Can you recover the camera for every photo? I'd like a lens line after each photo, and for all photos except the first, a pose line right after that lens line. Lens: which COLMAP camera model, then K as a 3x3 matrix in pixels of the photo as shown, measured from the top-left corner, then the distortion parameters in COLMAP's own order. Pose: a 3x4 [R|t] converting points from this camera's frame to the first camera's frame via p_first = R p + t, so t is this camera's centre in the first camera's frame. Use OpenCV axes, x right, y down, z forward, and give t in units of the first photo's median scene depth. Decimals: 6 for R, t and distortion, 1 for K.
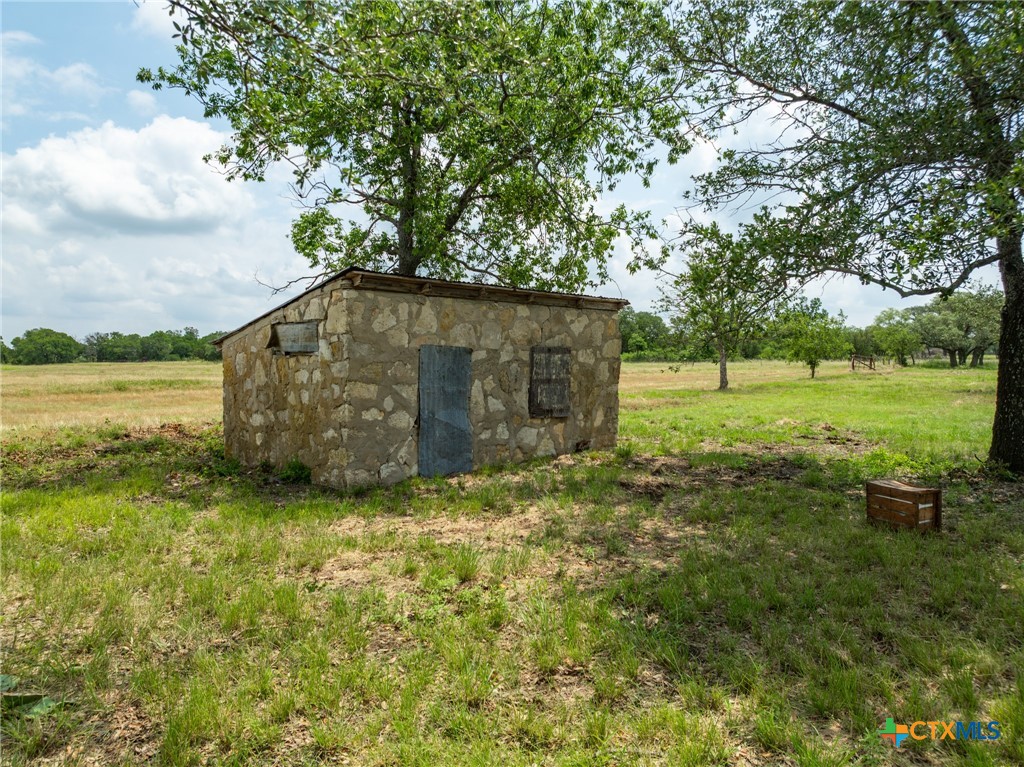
lens RADIAL K [[728.9, 0, 510.8], [0, 728.9, 384.3], [0, 0, 1]] dist [-0.035162, 0.023350]
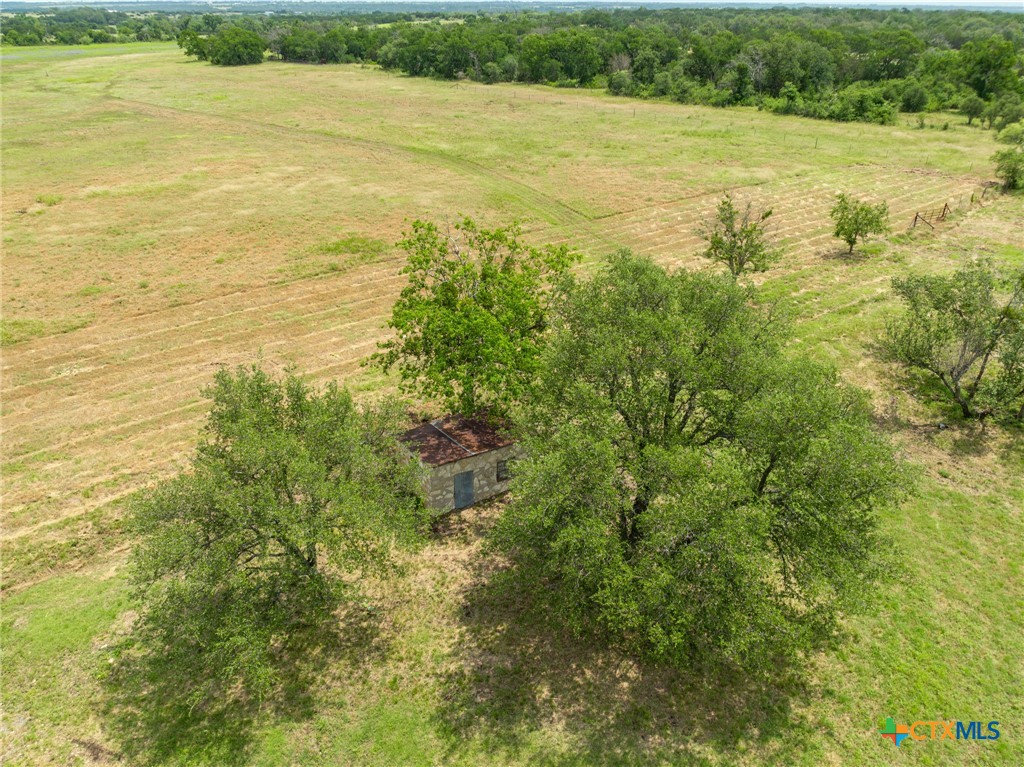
lens RADIAL K [[728.9, 0, 512.8], [0, 728.9, 383.0], [0, 0, 1]] dist [-0.035162, 0.023350]
pose [[0.973099, 0.104124, -0.205513, 0.662336], [-0.003907, 0.899371, 0.437168, -1.628871], [0.230352, -0.424605, 0.875584, -1.395537]]
